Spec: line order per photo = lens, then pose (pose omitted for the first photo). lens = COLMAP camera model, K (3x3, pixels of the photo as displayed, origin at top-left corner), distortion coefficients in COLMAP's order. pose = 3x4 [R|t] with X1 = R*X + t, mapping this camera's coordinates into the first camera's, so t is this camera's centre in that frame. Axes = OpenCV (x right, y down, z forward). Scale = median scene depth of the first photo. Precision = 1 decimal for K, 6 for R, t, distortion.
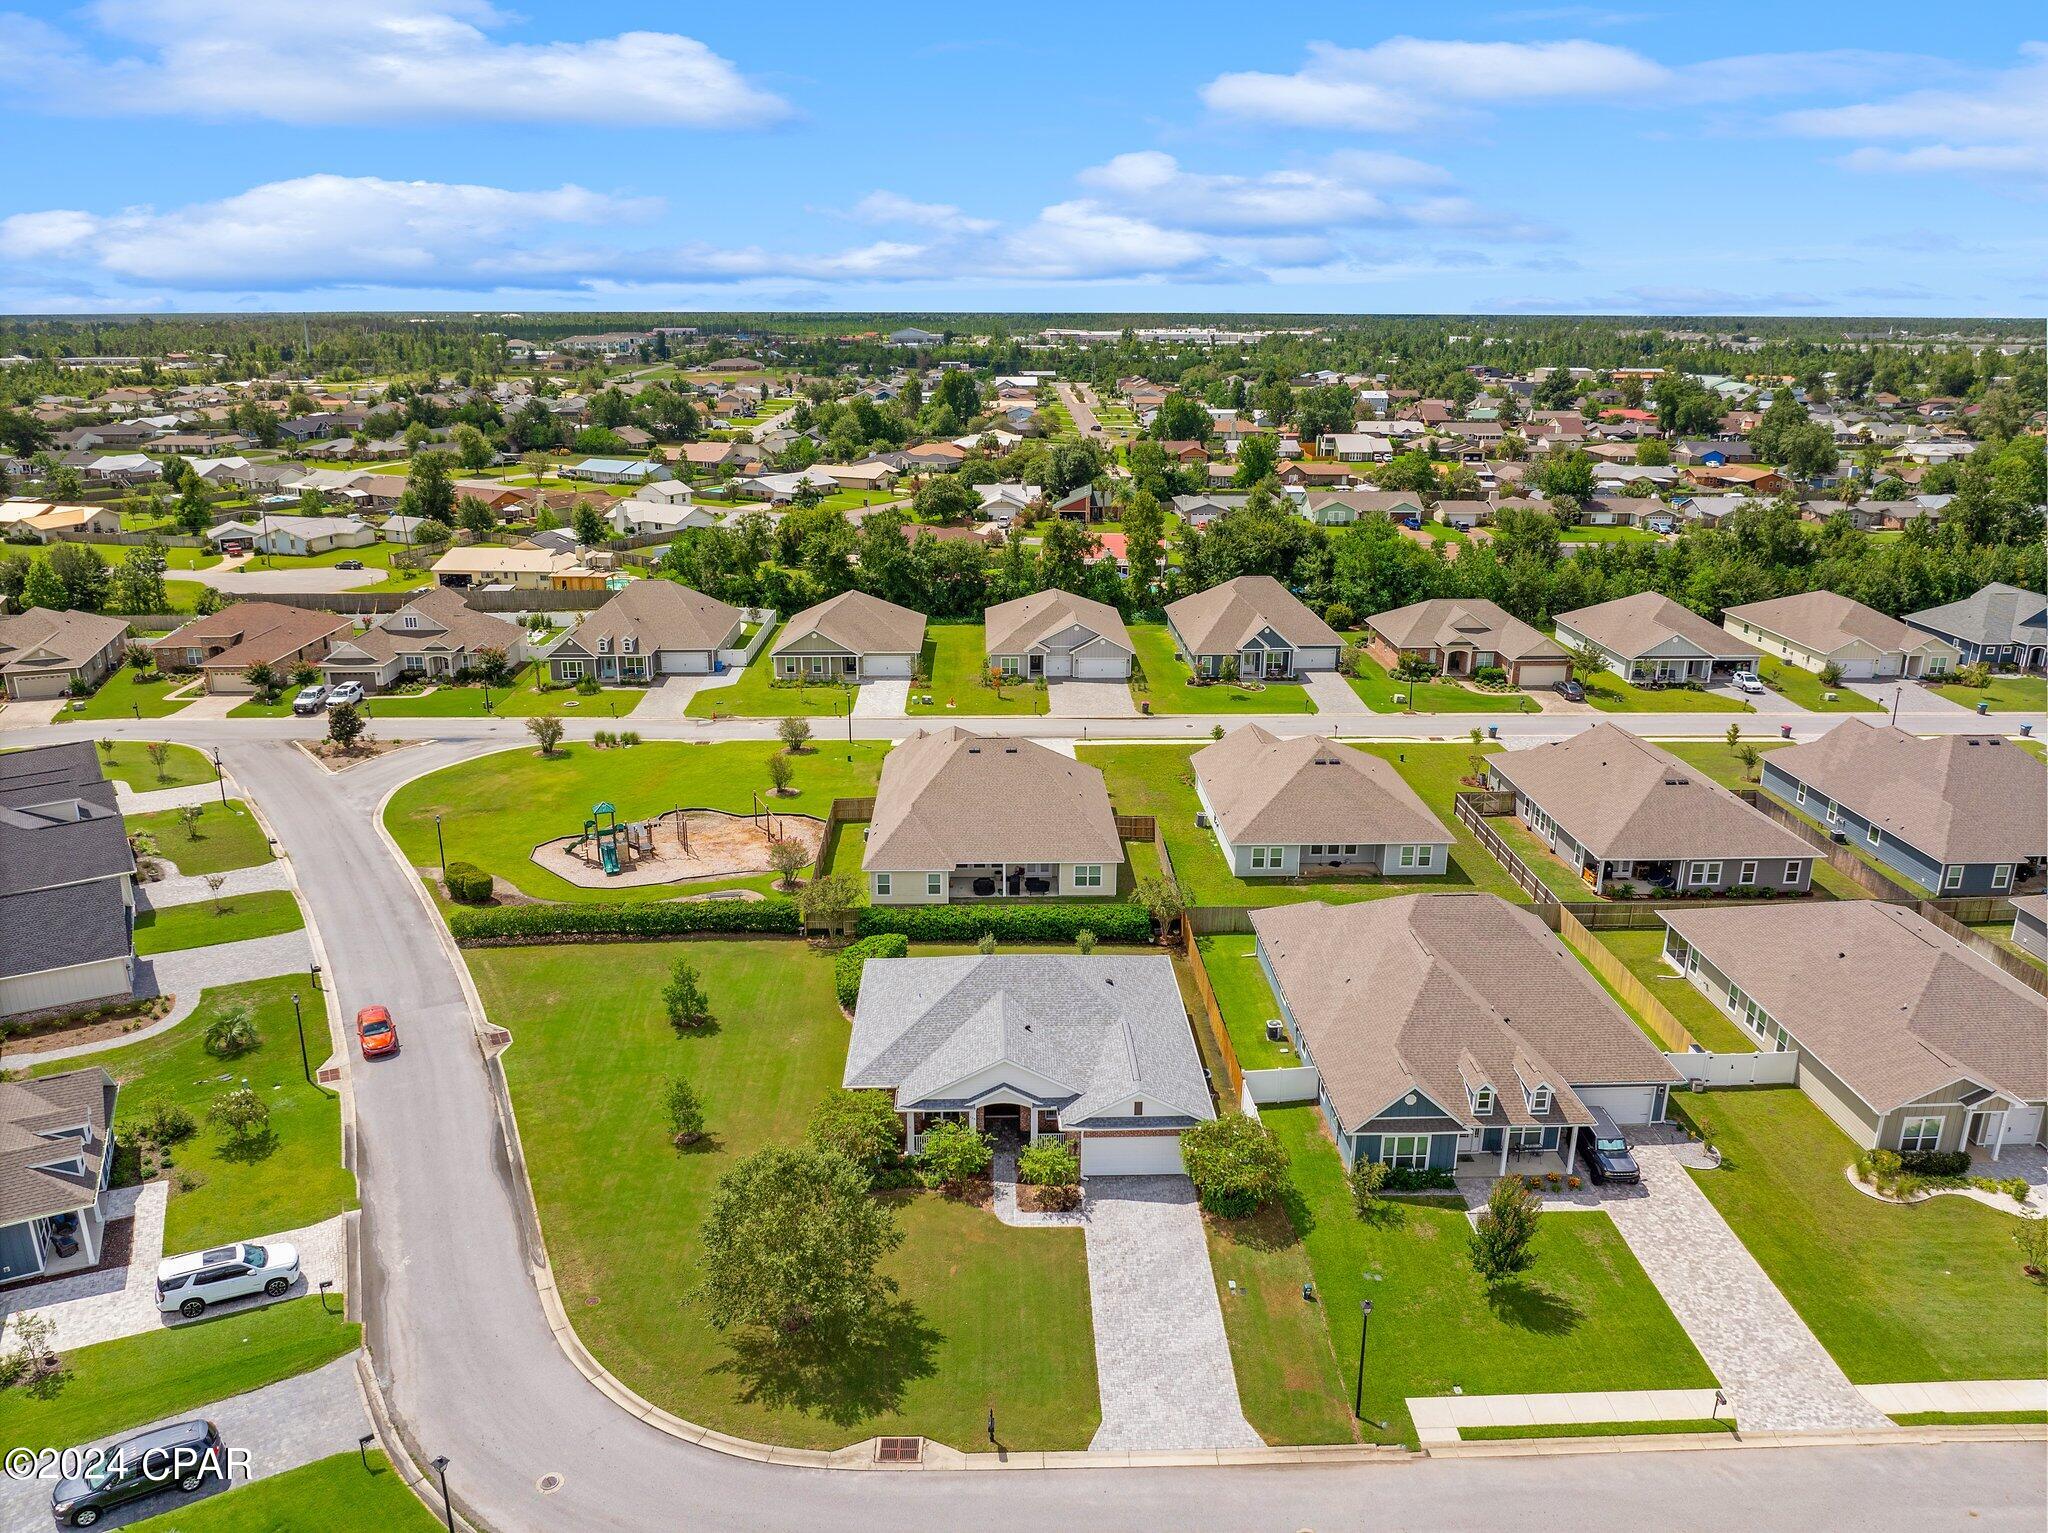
lens RADIAL K [[1434.2, 0, 1012.1], [0, 1434.2, 763.0], [0, 0, 1]] dist [-0.043500, 0.004362]
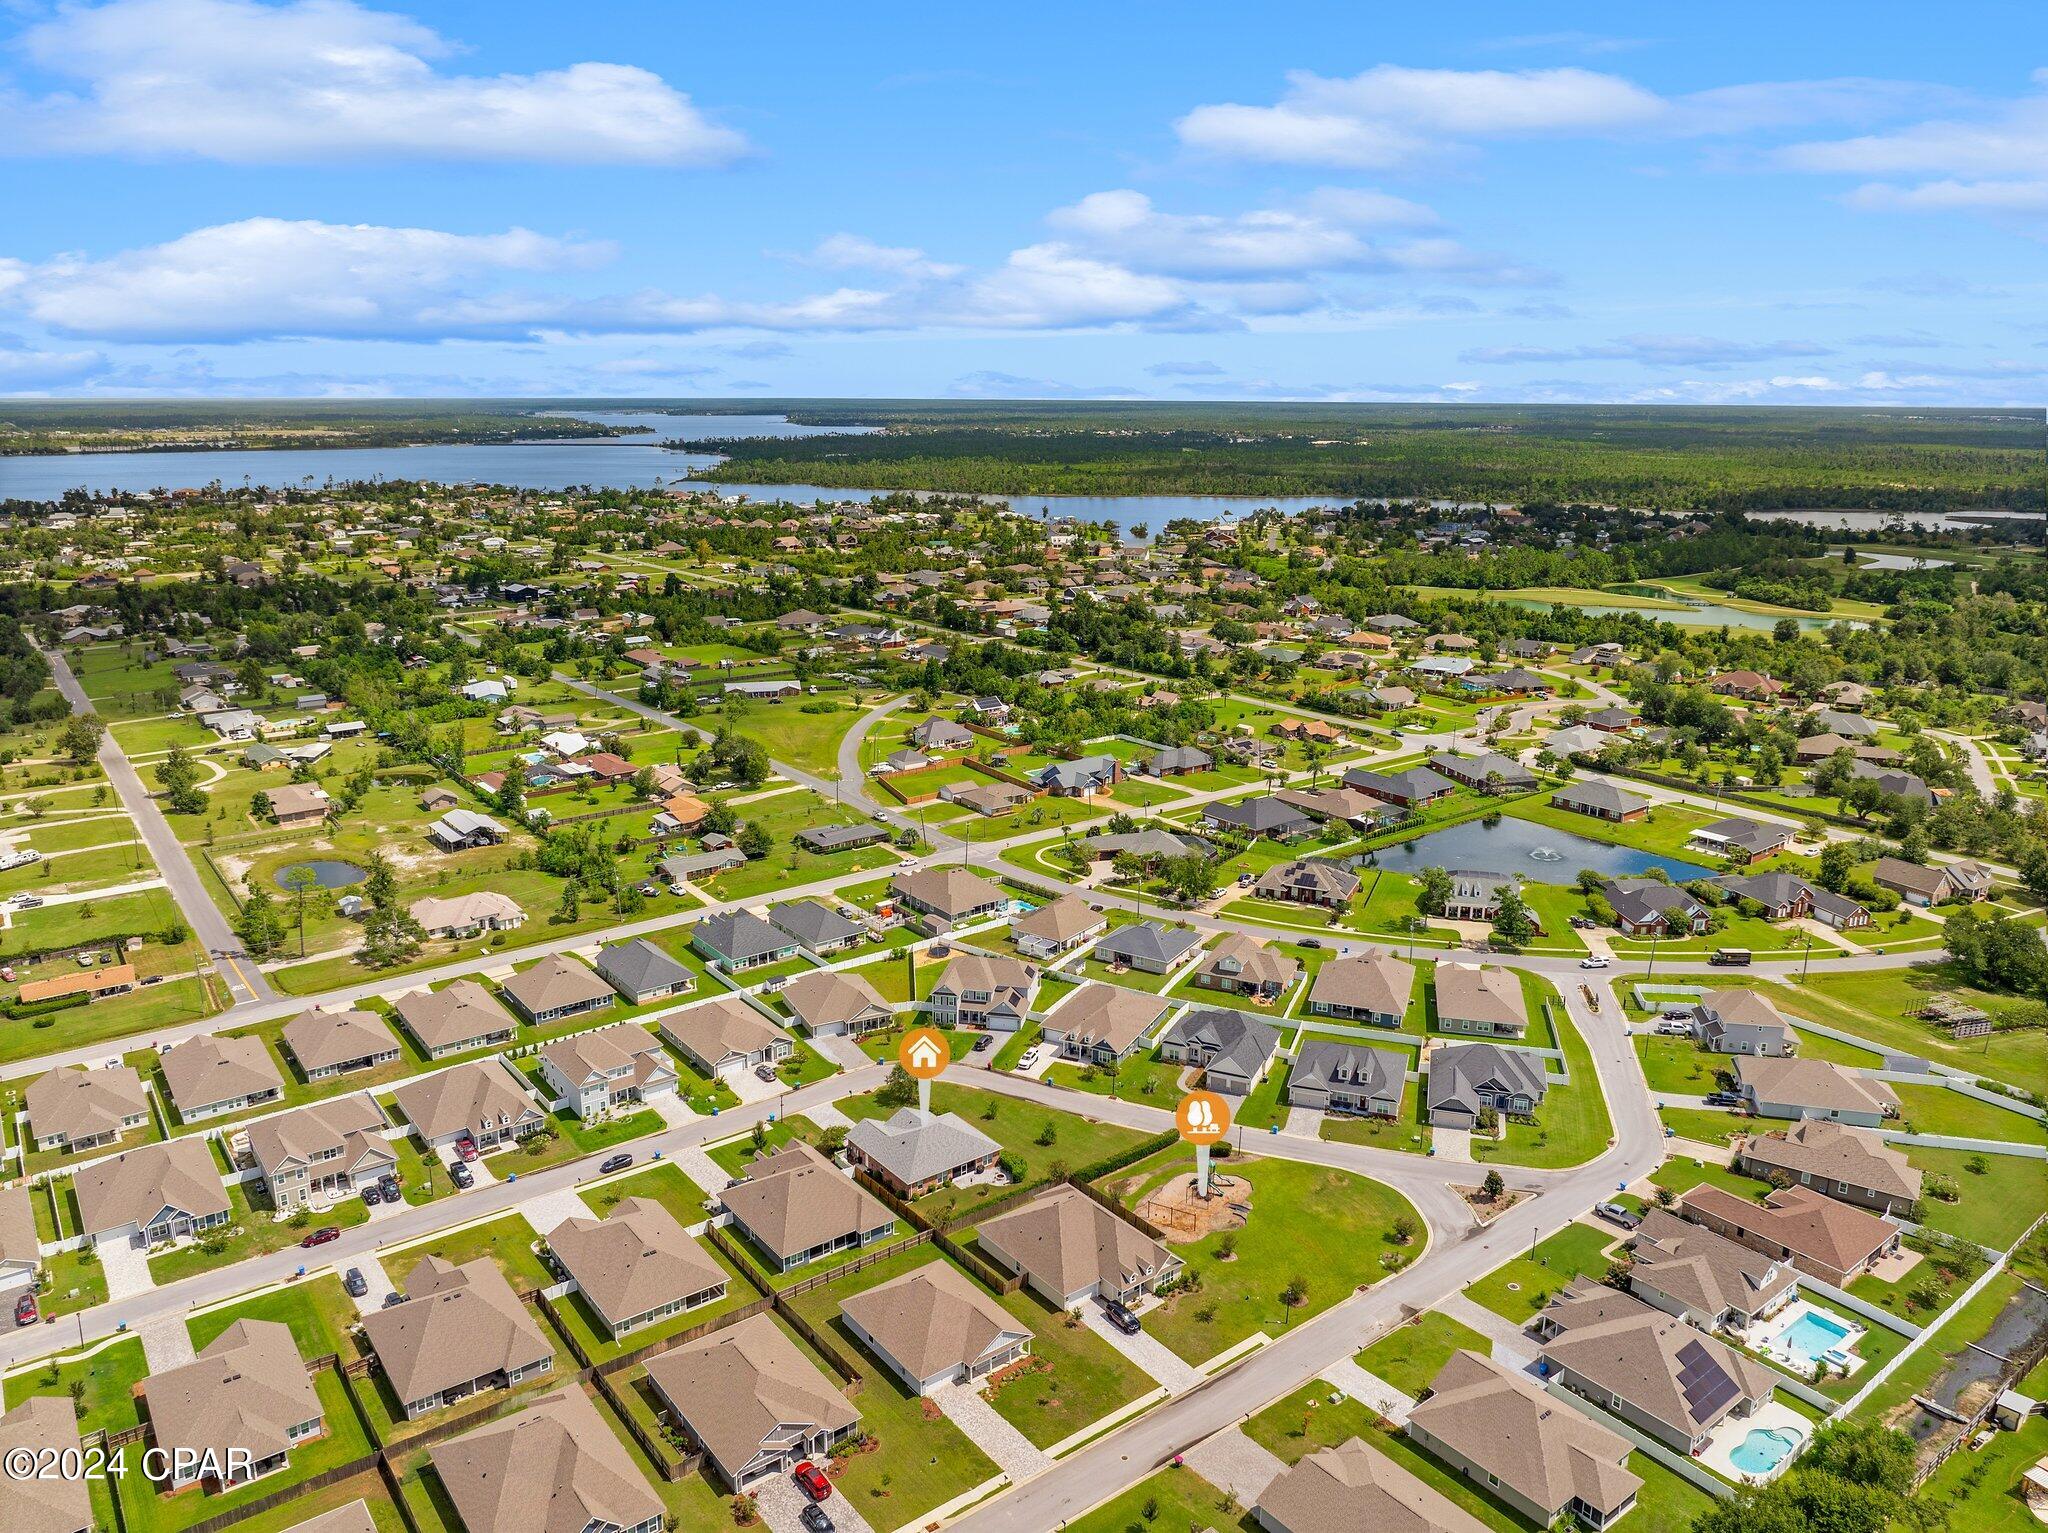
lens RADIAL K [[1445.4, 0, 1004.3], [0, 1445.4, 686.1], [0, 0, 1]] dist [-0.010033, -0.043693]
pose [[-0.818873, 0.118398, -0.561630, 1.310331], [-0.173199, 0.881911, 0.438446, -1.805006], [0.547219, 0.456305, -0.701667, 2.503626]]
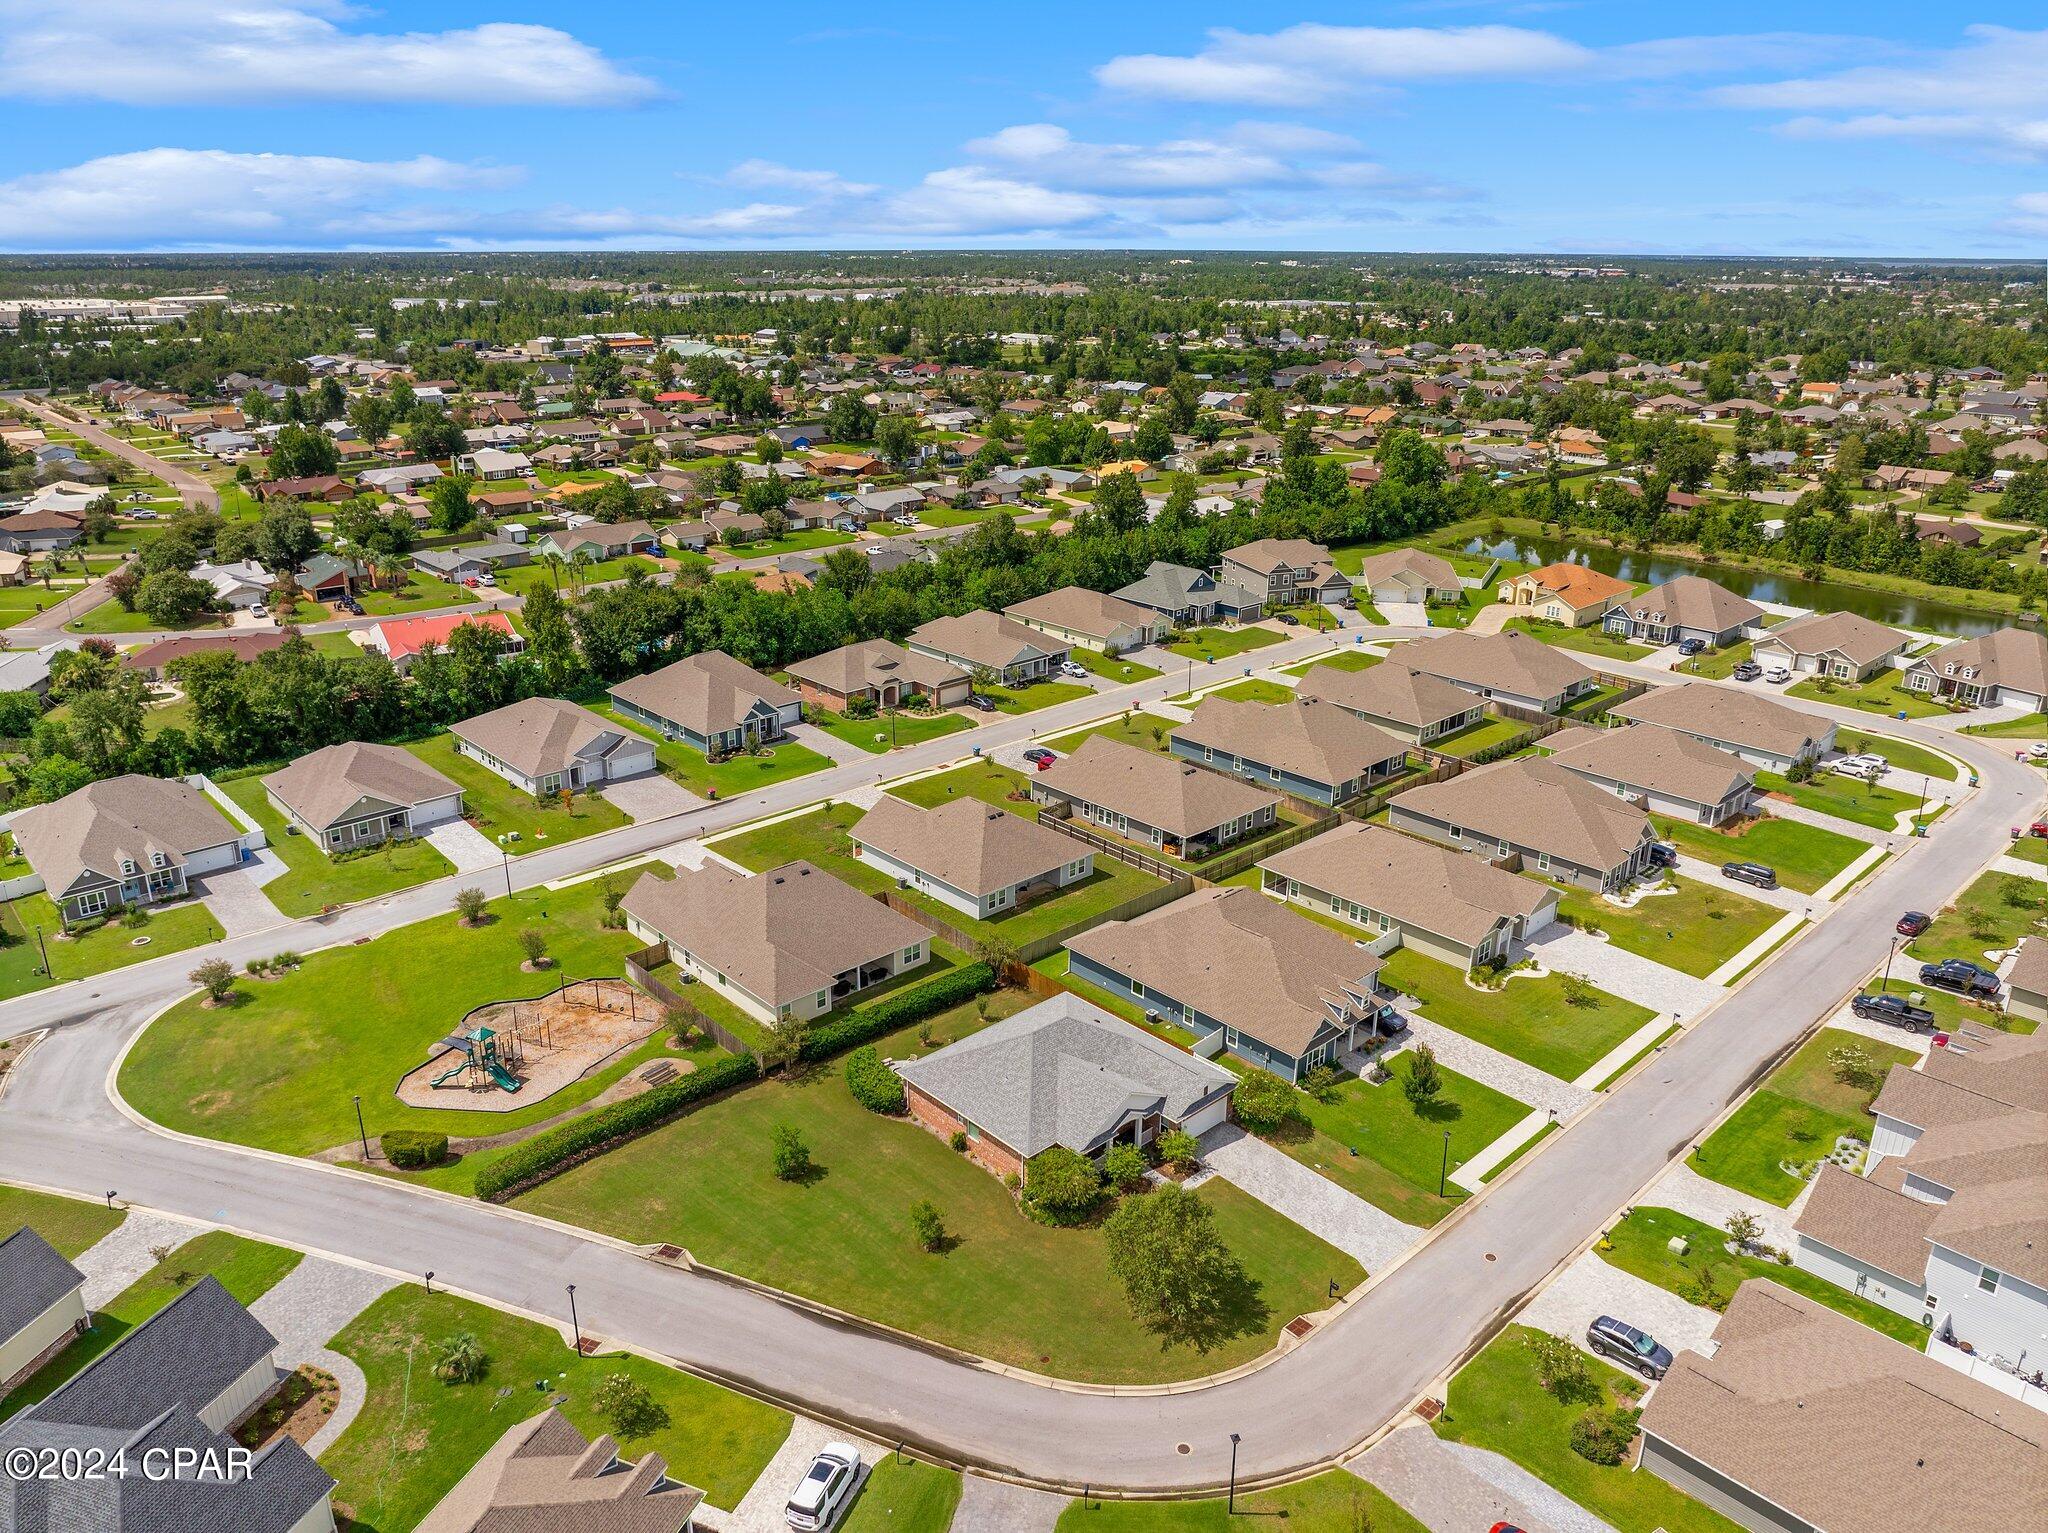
lens RADIAL K [[1424.1, 0, 1024.0], [0, 1424.1, 766.5], [0, 0, 1]] dist [-0.030069, -0.005624]
pose [[0.751970, -0.223422, 0.620181, -0.735078], [0.198132, 0.973913, 0.110619, -0.240836], [-0.628717, 0.039695, 0.776620, -0.057250]]
